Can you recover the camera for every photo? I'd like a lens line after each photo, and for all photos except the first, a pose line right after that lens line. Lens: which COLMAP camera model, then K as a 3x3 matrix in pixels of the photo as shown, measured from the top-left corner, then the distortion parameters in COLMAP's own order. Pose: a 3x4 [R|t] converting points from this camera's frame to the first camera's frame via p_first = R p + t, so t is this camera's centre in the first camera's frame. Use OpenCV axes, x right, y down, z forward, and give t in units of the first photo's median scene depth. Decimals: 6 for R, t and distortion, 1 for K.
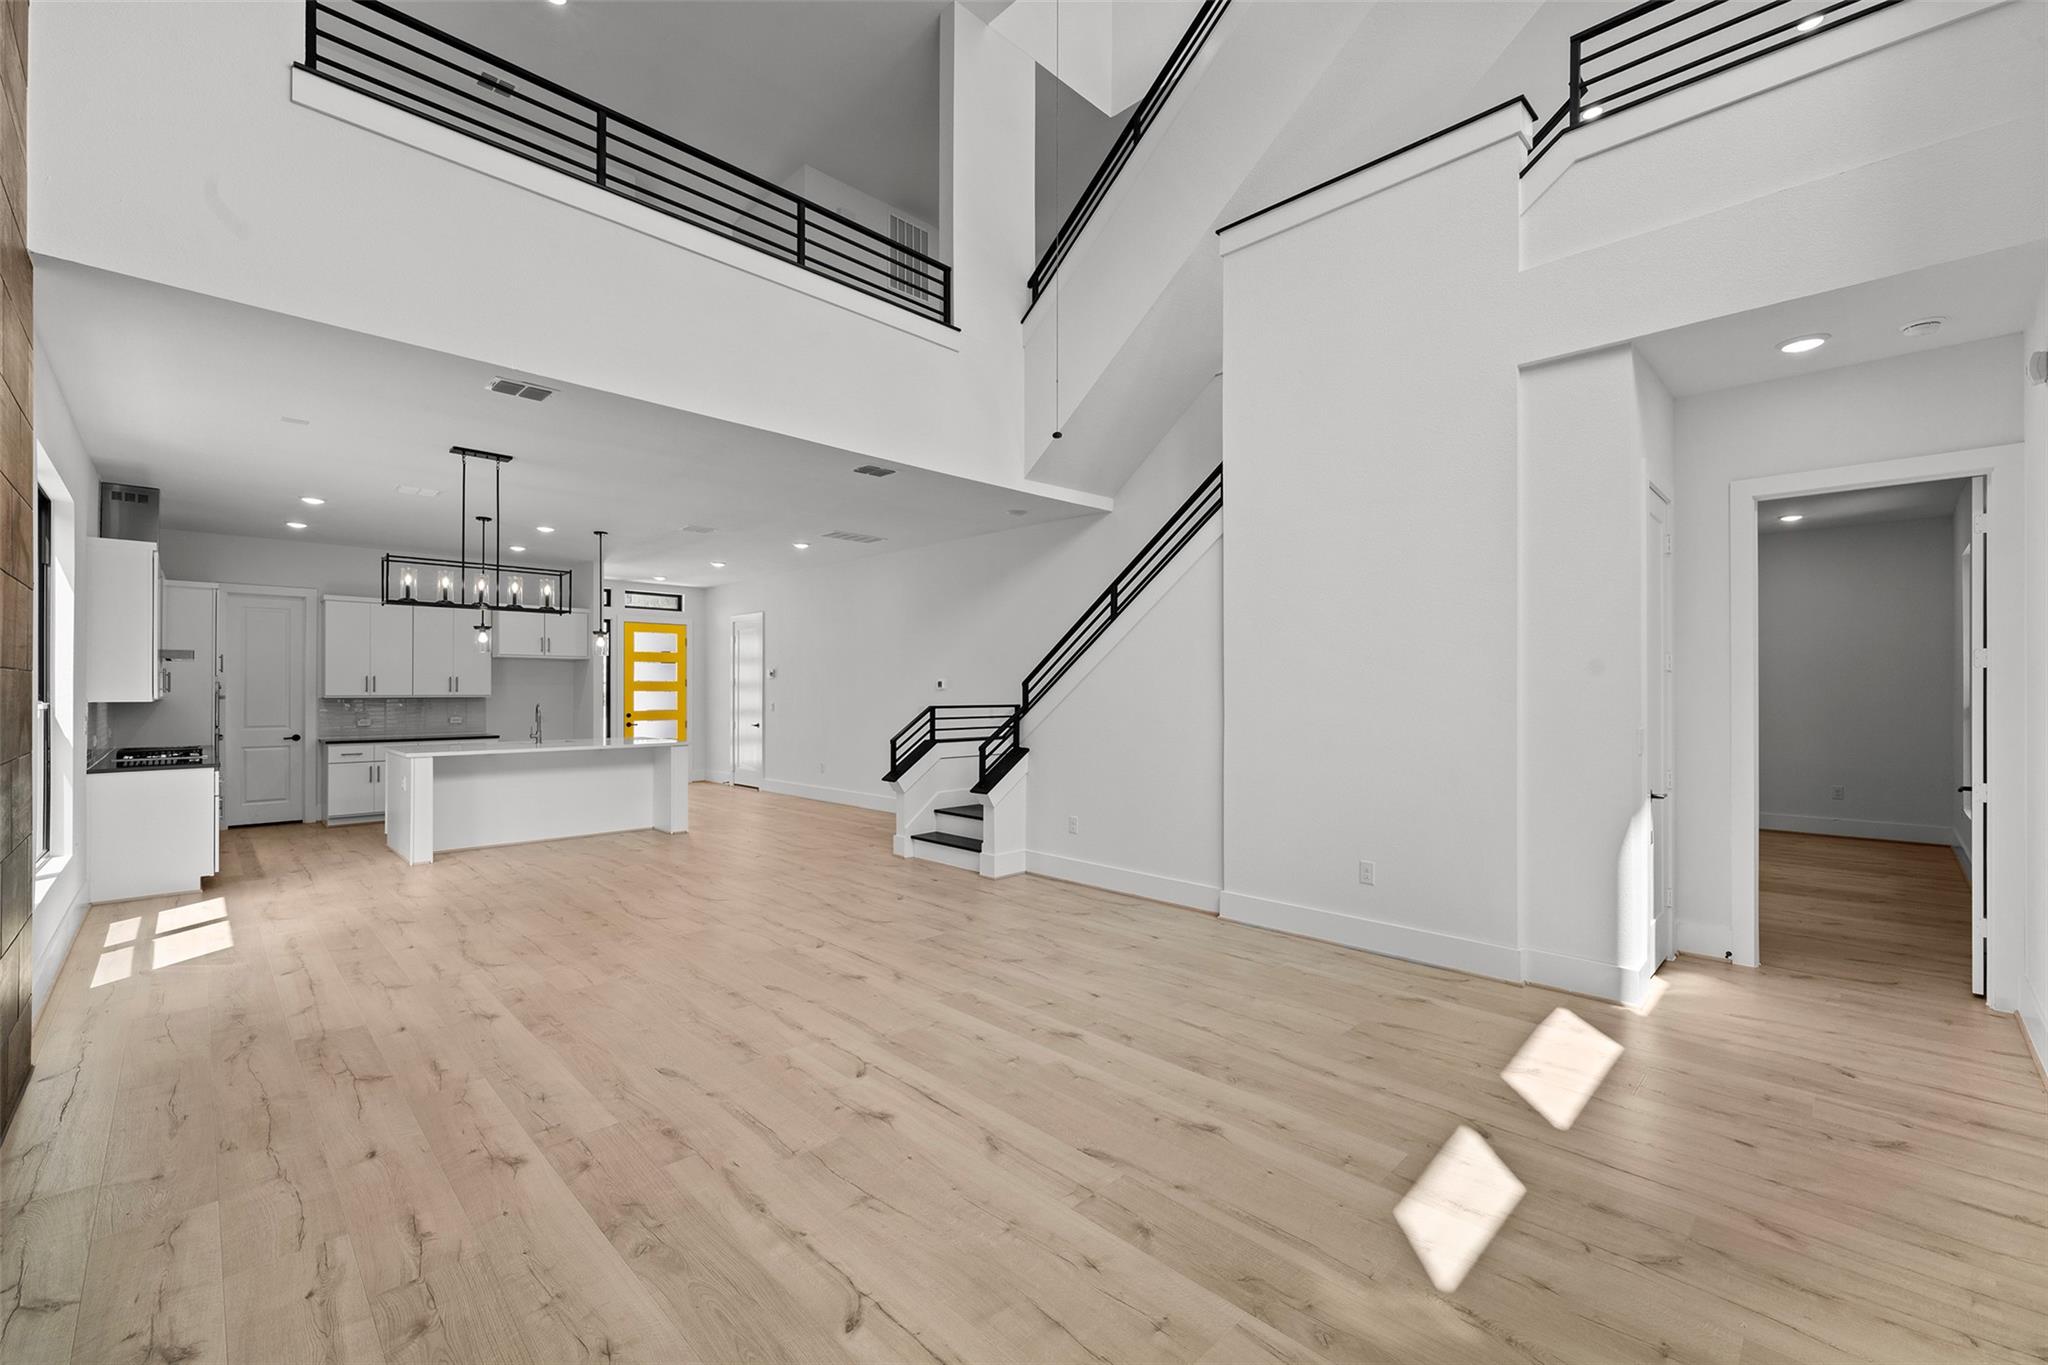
lens RADIAL K [[843.7, 0, 1040.8], [0, 843.7, 684.9], [0, 0, 1]] dist [0.004085, -0.002150]
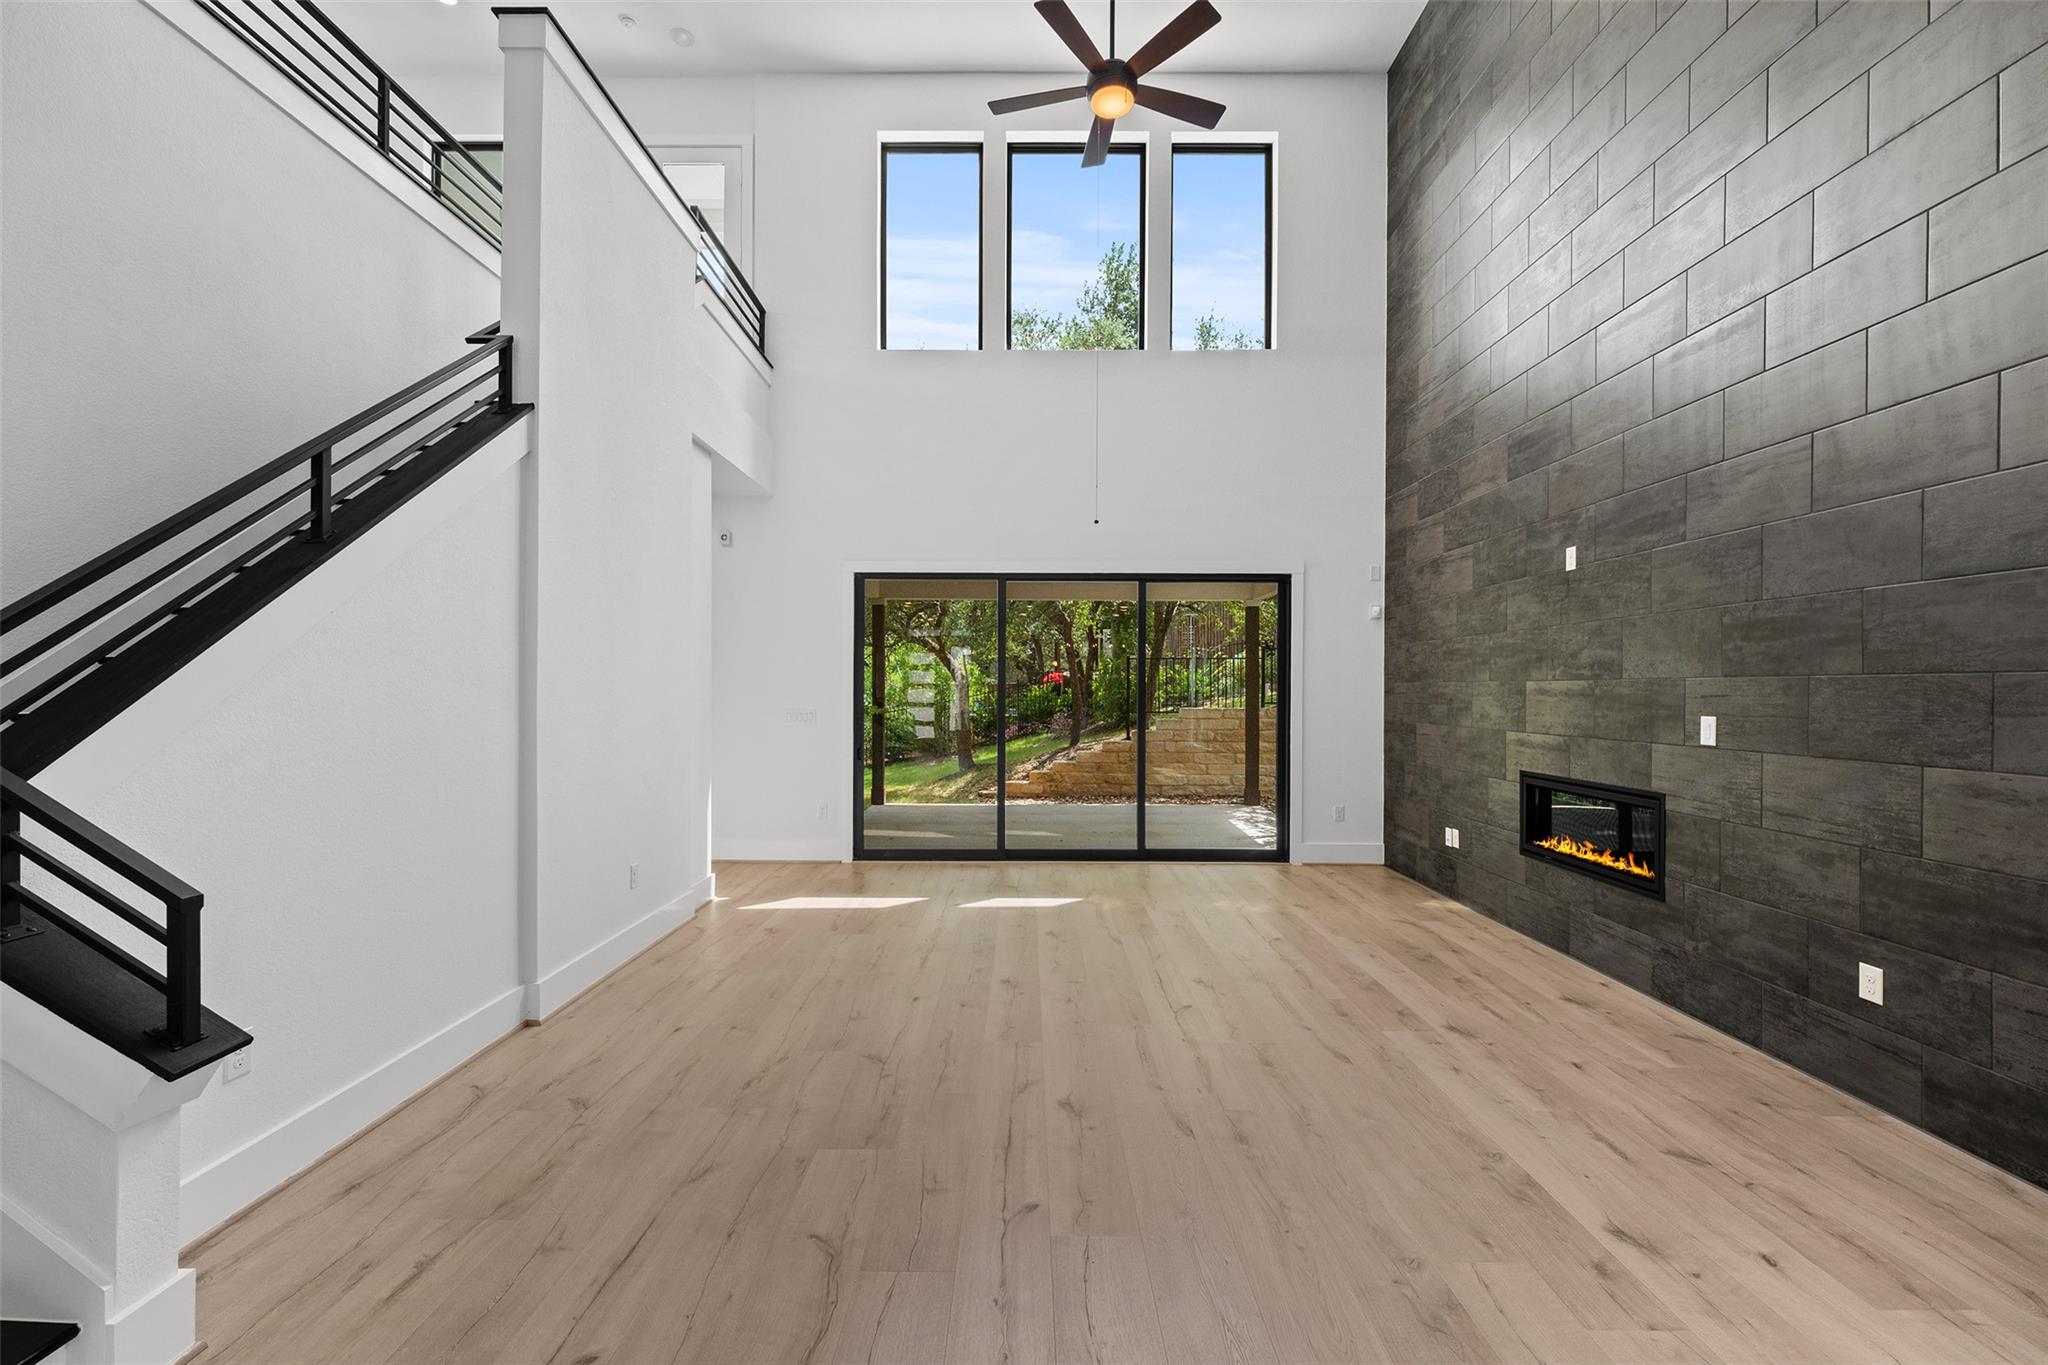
lens RADIAL K [[843.7, 0, 1021.2], [0, 843.7, 692.4], [0, 0, 1]] dist [0.004085, -0.002150]
pose [[-0.695171, -0.006294, 0.718817, -0.792549], [-0.006870, 0.999974, 0.002111, 0.008260], [-0.718812, -0.003471, -0.695196, 1.745385]]
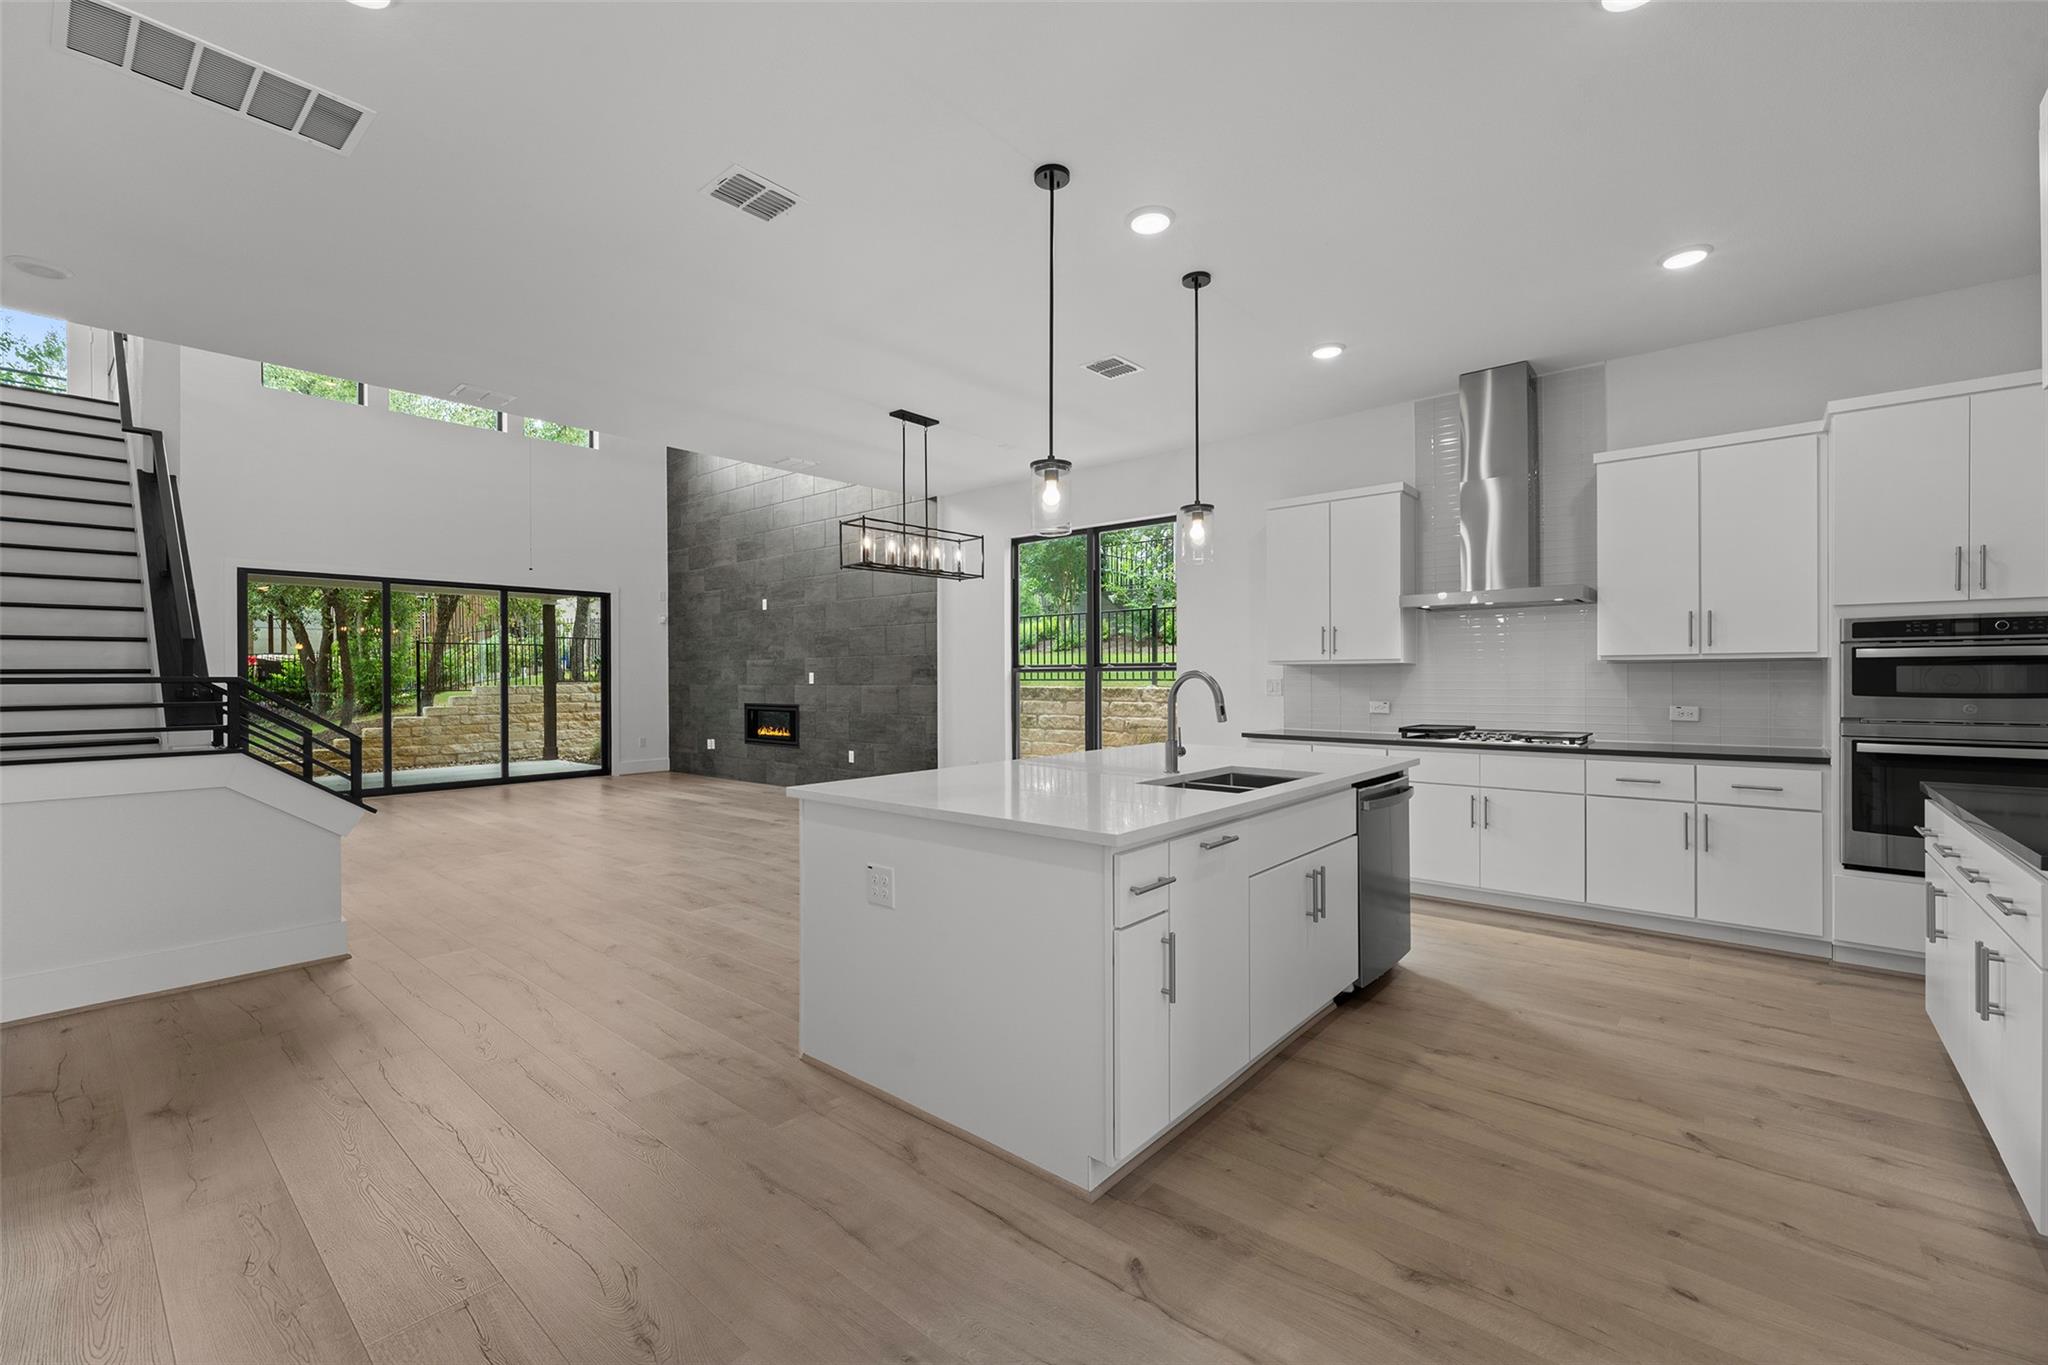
lens RADIAL K [[843.7, 0, 1029.6], [0, 843.7, 677.6], [0, 0, 1]] dist [0.004085, -0.002150]
pose [[-0.997255, 0.005208, -0.073866, -1.062714], [0.005360, 0.999984, -0.001850, 0.048126], [0.073855, -0.002241, -0.997266, 2.880763]]
